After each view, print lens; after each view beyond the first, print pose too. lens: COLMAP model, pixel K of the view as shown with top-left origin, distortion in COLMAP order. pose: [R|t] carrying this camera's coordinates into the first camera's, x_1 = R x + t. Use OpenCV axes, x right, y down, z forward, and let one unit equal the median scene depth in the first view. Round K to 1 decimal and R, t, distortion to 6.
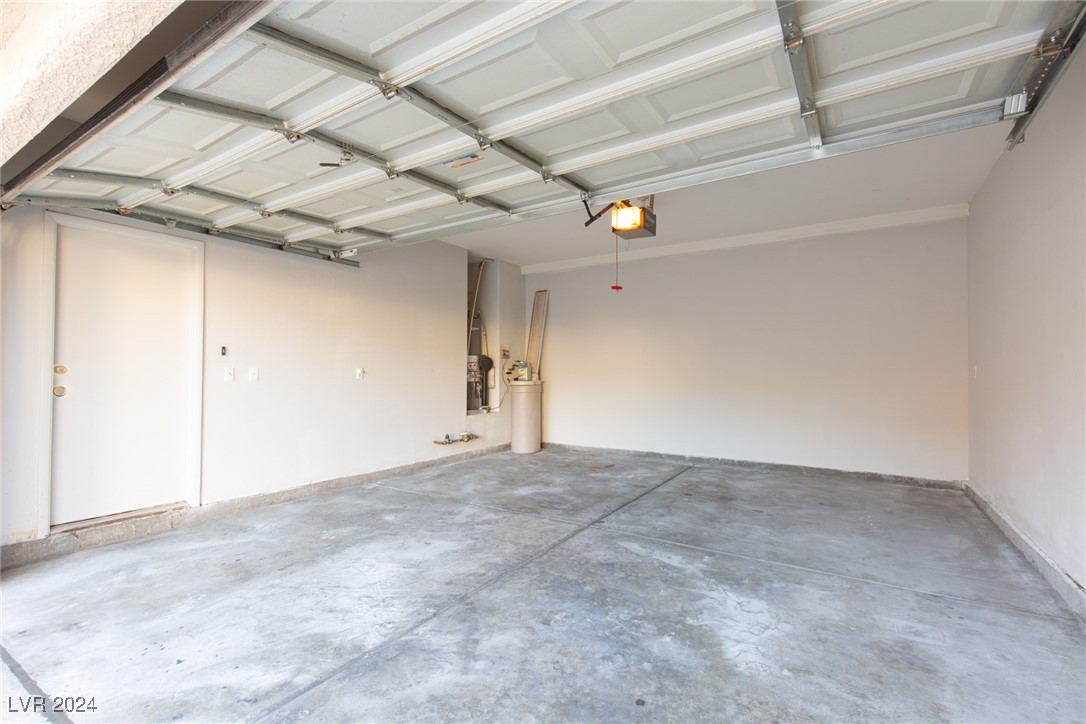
lens RADIAL K [[498.3, 0, 544.5], [0, 498.3, 369.4], [0, 0, 1]] dist [0.003913, -0.000306]
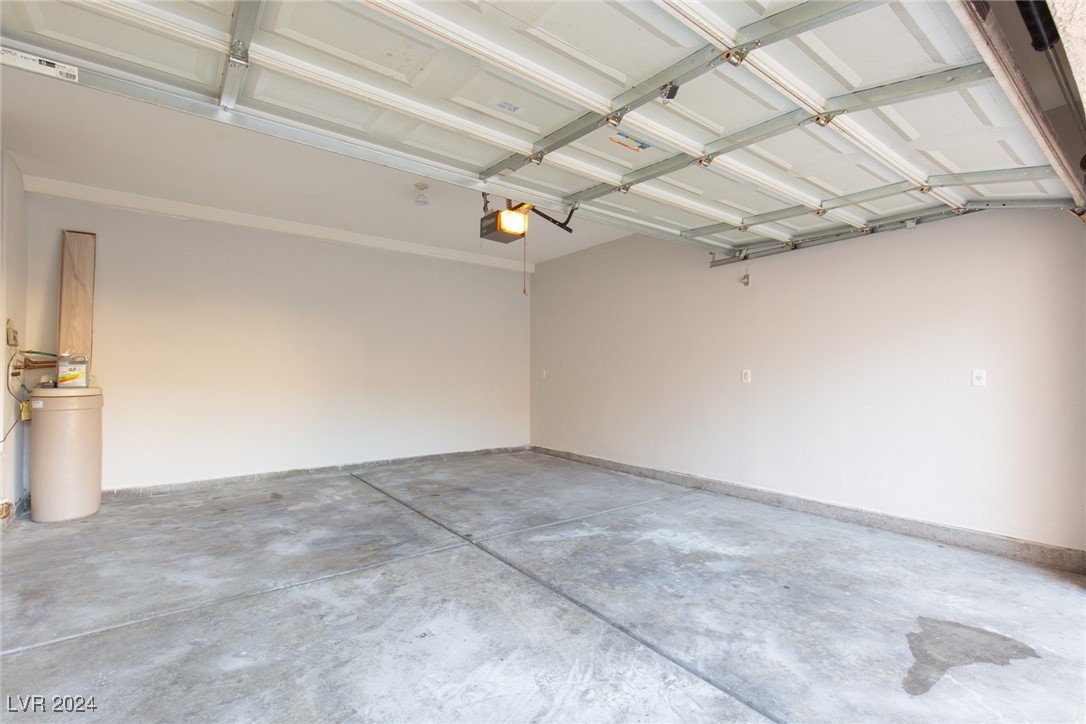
lens RADIAL K [[498.3, 0, 544.5], [0, 498.3, 369.4], [0, 0, 1]] dist [0.003913, -0.000306]
pose [[0.328717, 0.005353, 0.944413, -0.869345], [-0.006034, 0.999975, -0.003568, 0.001321], [-0.944409, -0.004526, 0.328742, 0.688682]]
